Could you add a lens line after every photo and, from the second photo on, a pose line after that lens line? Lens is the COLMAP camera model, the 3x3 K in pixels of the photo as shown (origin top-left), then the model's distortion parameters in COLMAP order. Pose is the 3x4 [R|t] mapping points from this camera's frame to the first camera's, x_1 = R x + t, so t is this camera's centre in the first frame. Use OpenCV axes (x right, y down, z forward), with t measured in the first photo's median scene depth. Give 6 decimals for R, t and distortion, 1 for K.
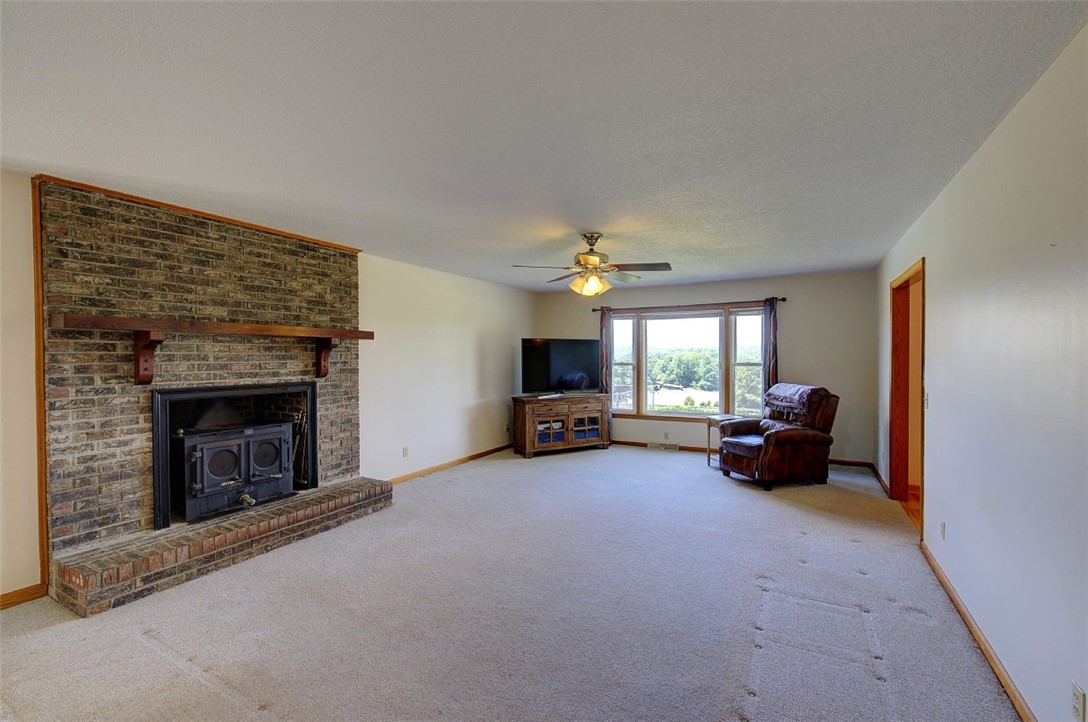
lens RADIAL K [[471.1, 0, 548.8], [0, 471.1, 353.3], [0, 0, 1]] dist [-0.003714, 0.000160]
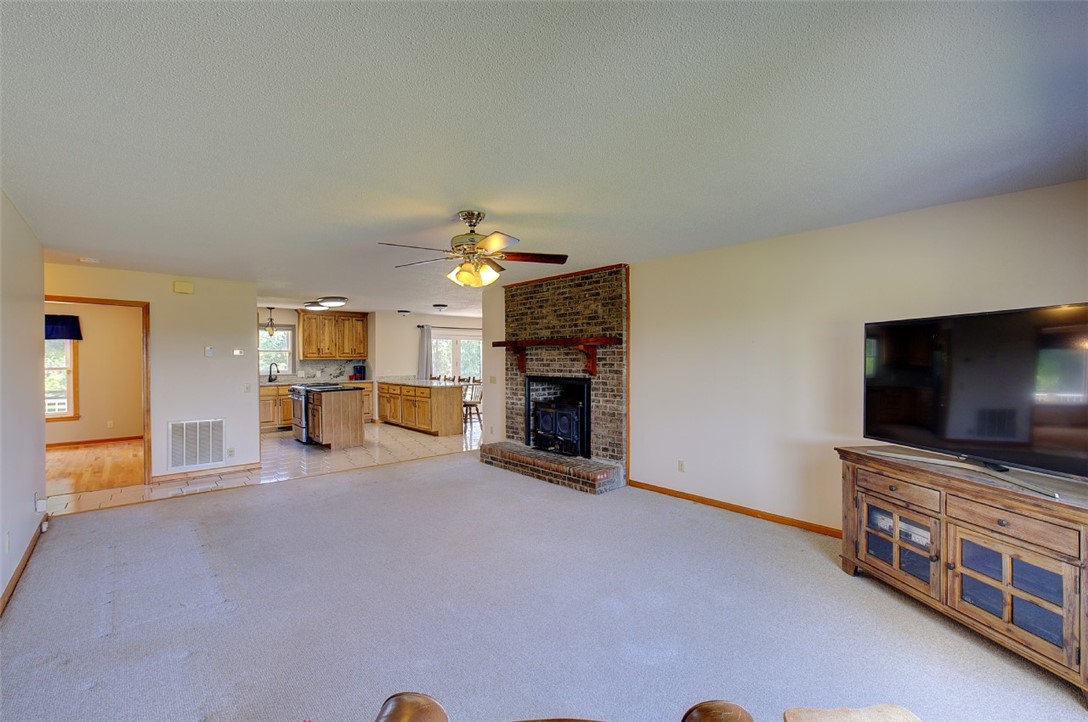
lens RADIAL K [[471.1, 0, 549.9], [0, 471.1, 359.3], [0, 0, 1]] dist [-0.003714, 0.000160]
pose [[-0.332354, 0.006474, -0.943132, 0.803226], [0.009107, 0.999952, 0.003654, 0.001363], [0.943111, -0.007375, -0.332397, 1.376485]]
